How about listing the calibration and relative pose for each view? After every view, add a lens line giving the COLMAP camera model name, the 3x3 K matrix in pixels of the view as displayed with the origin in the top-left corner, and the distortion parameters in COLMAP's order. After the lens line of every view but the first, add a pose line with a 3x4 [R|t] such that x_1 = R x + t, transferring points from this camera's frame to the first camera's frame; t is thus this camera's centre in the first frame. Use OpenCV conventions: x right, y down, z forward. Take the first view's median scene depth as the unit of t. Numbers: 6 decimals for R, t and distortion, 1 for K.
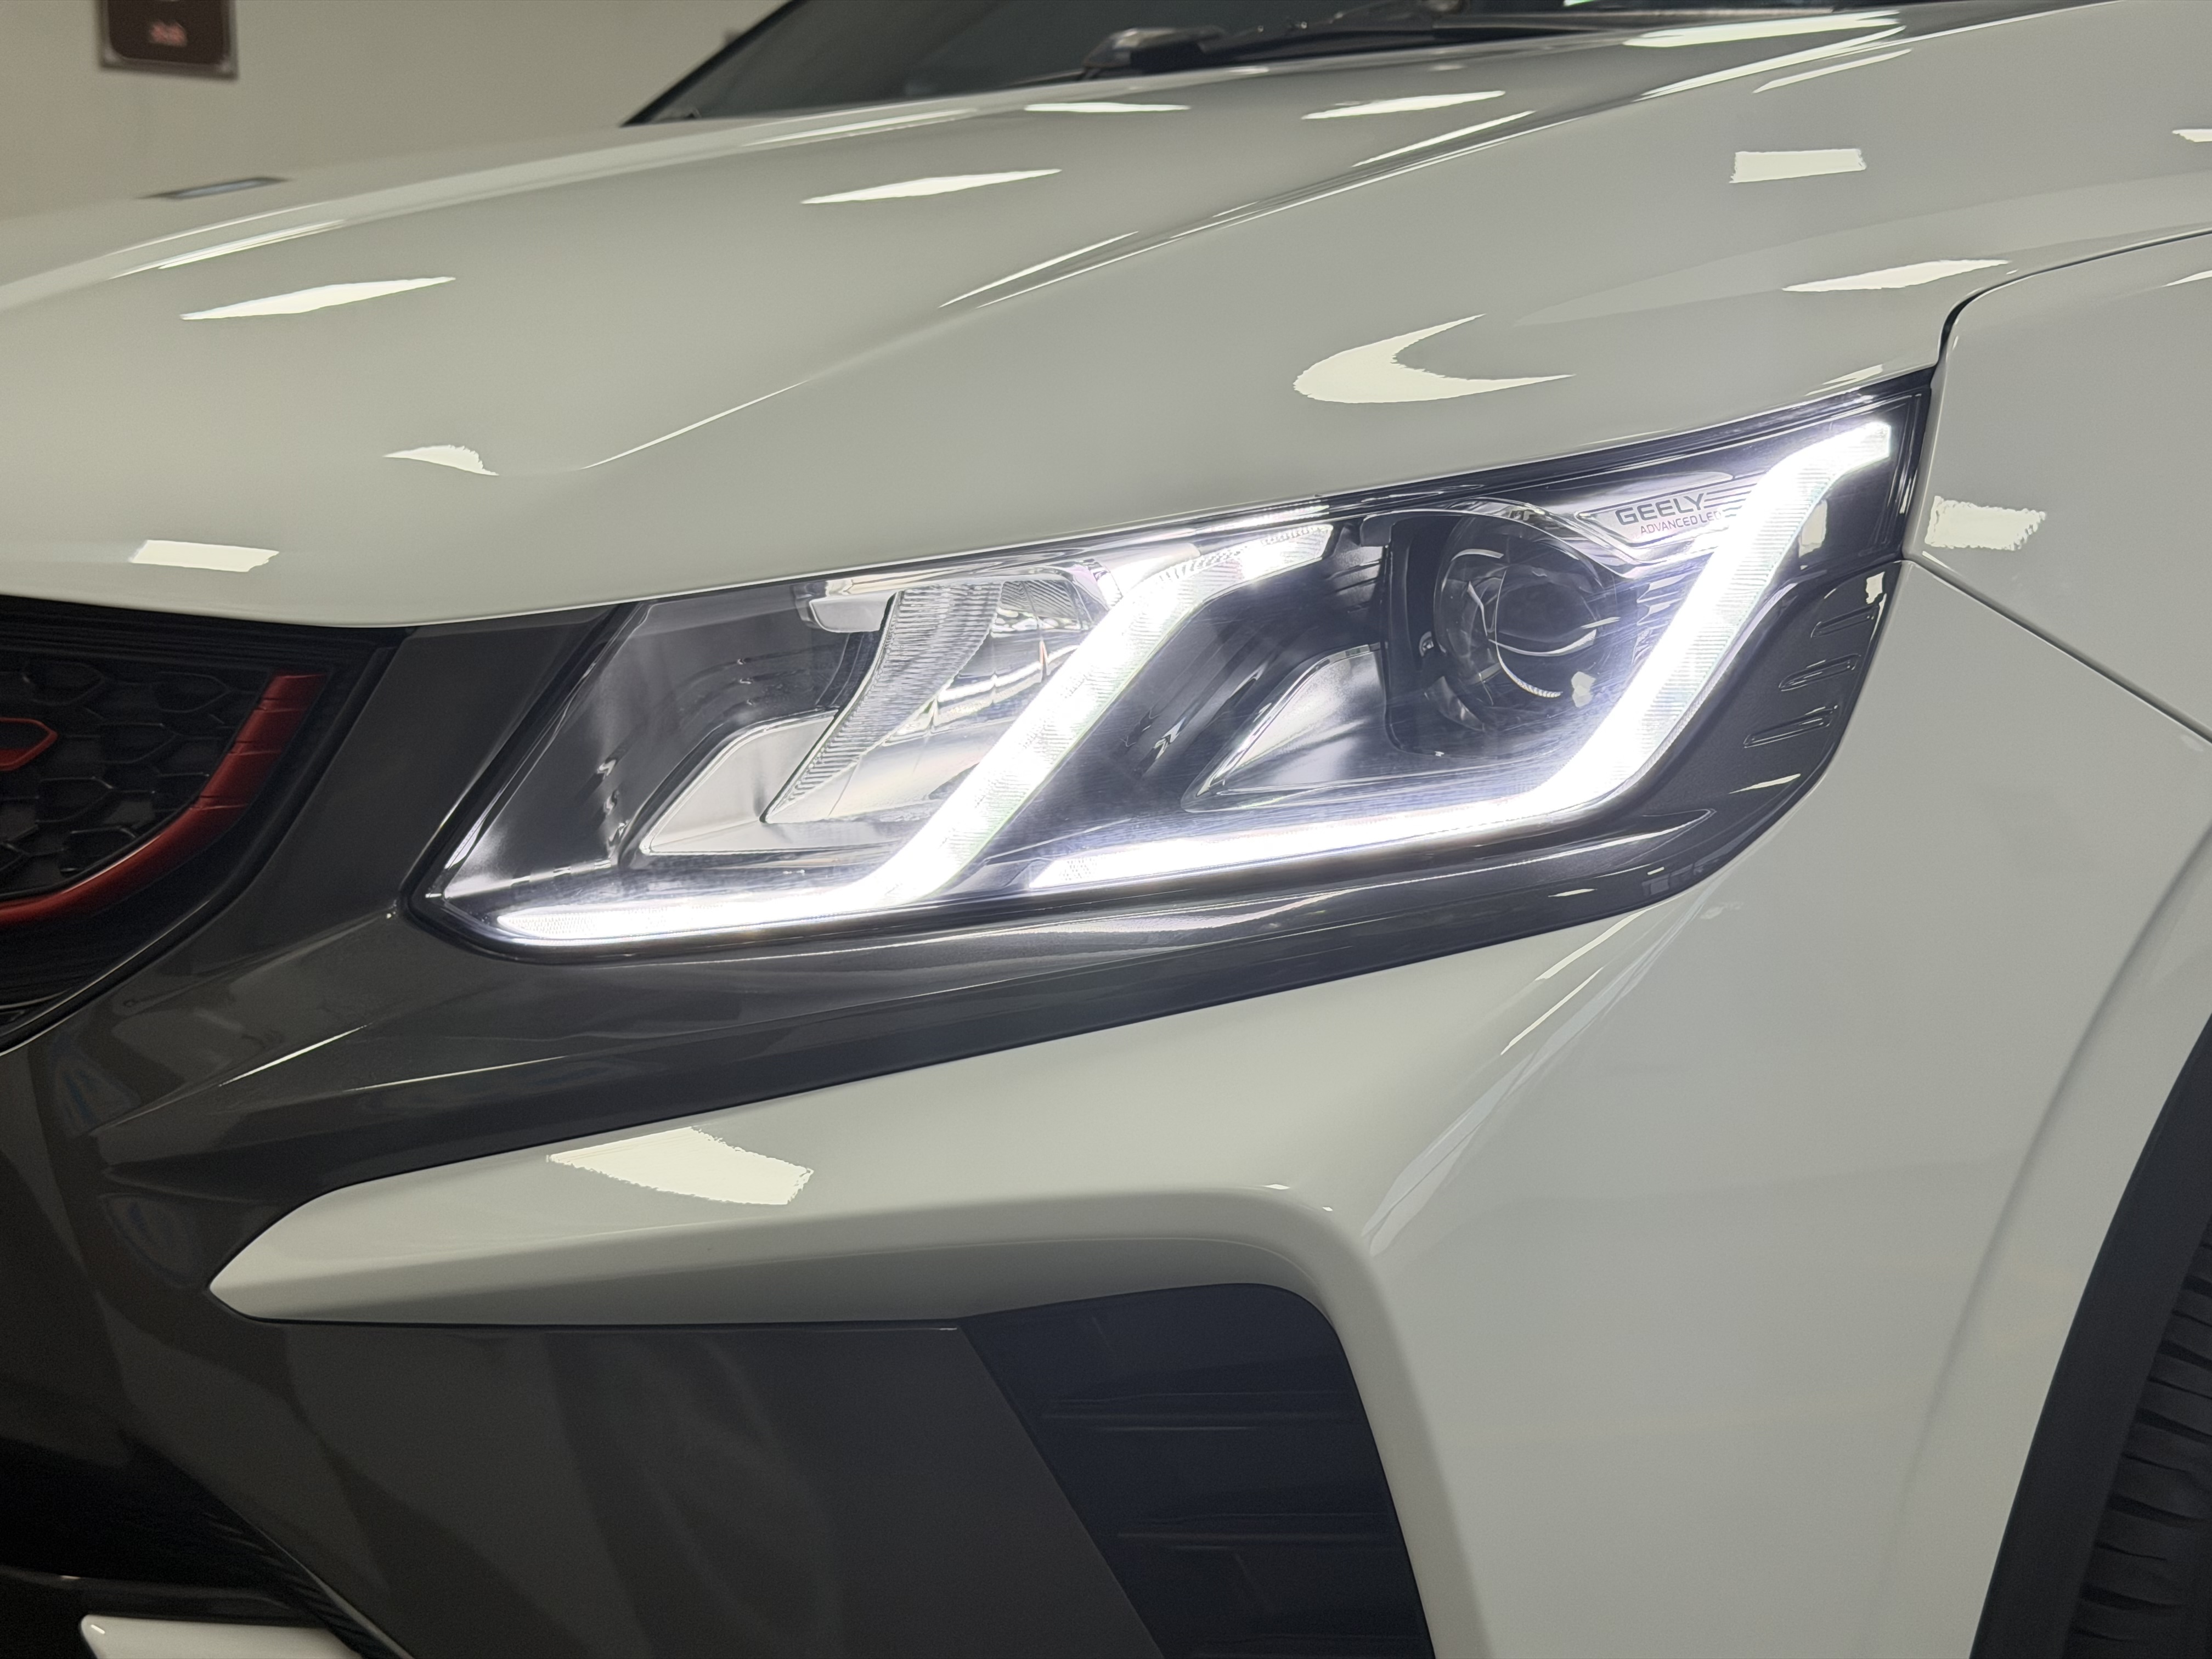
lens RADIAL K [[3040.1, 0, 1106.0], [0, 3040.1, 829.5], [0, 0, 1]] dist [0.201956, -0.492260]
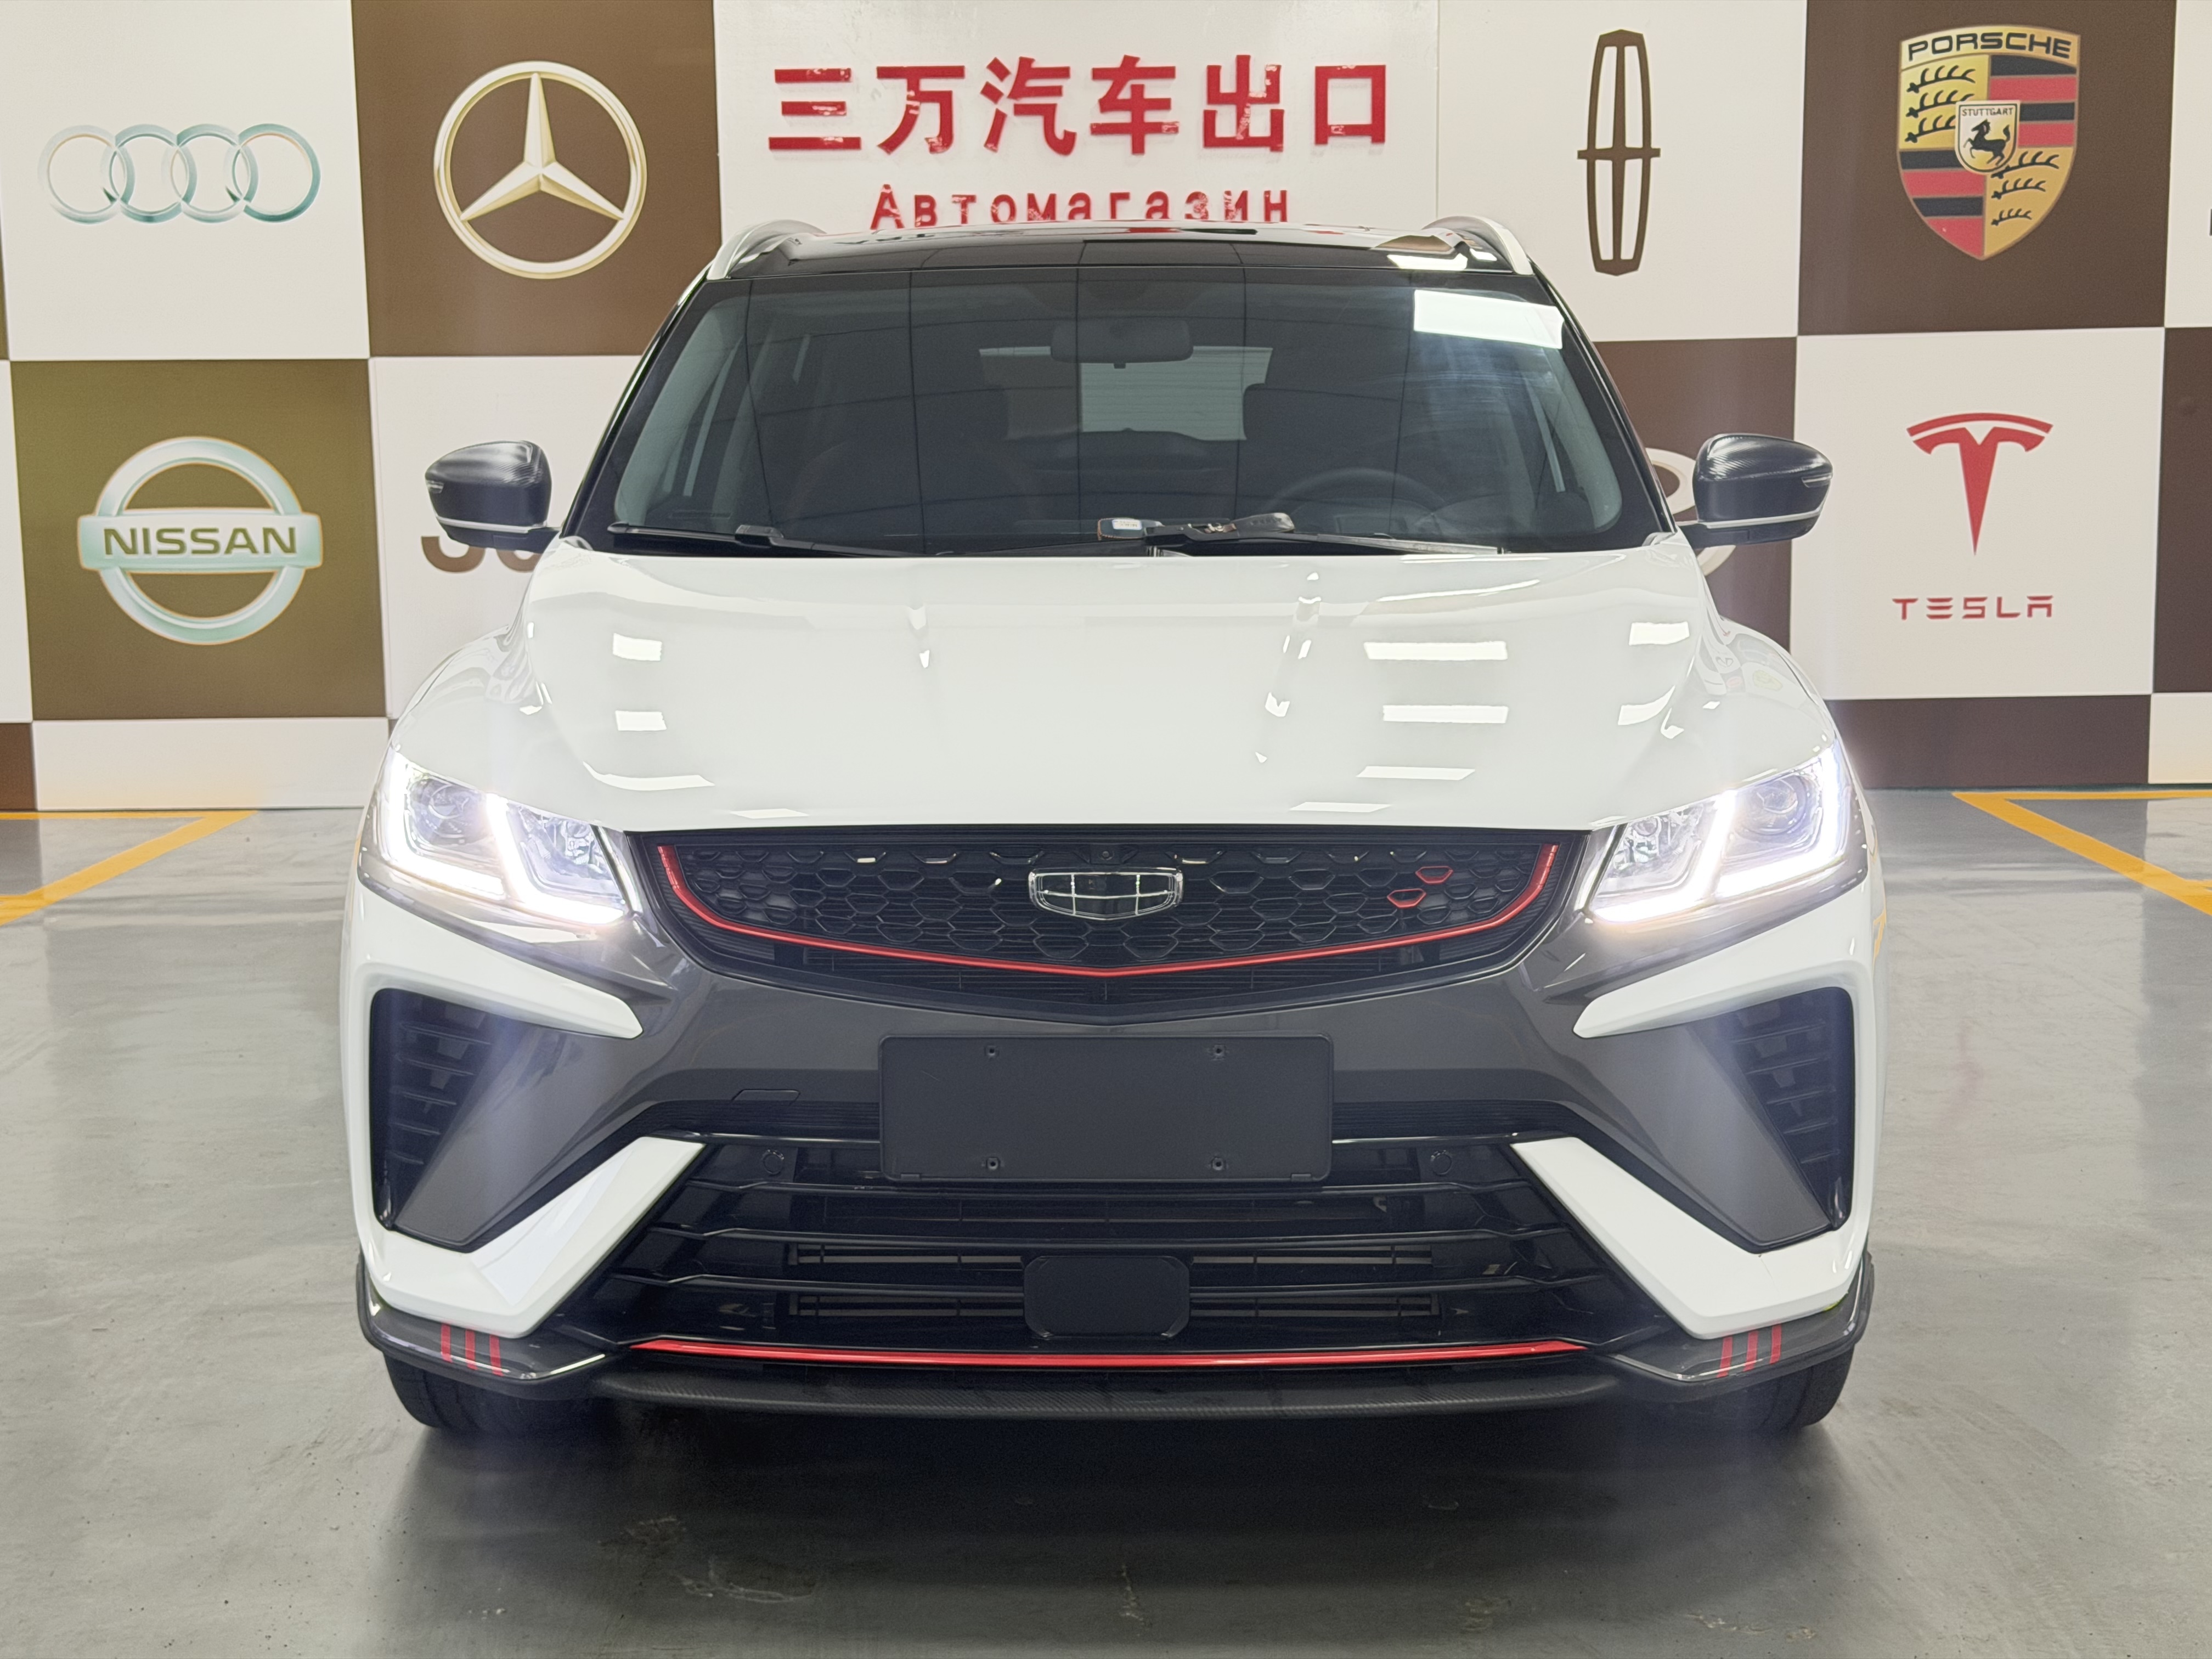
lens RADIAL K [[3040.1, 0, 1106.0], [0, 3040.1, 829.5], [0, 0, 1]] dist [0.201956, -0.492260]
pose [[0.771940, -0.071483, 0.631664, -2.670604], [0.066498, 0.997286, 0.031594, -0.201223], [-0.632208, 0.017616, 0.774599, -1.201472]]
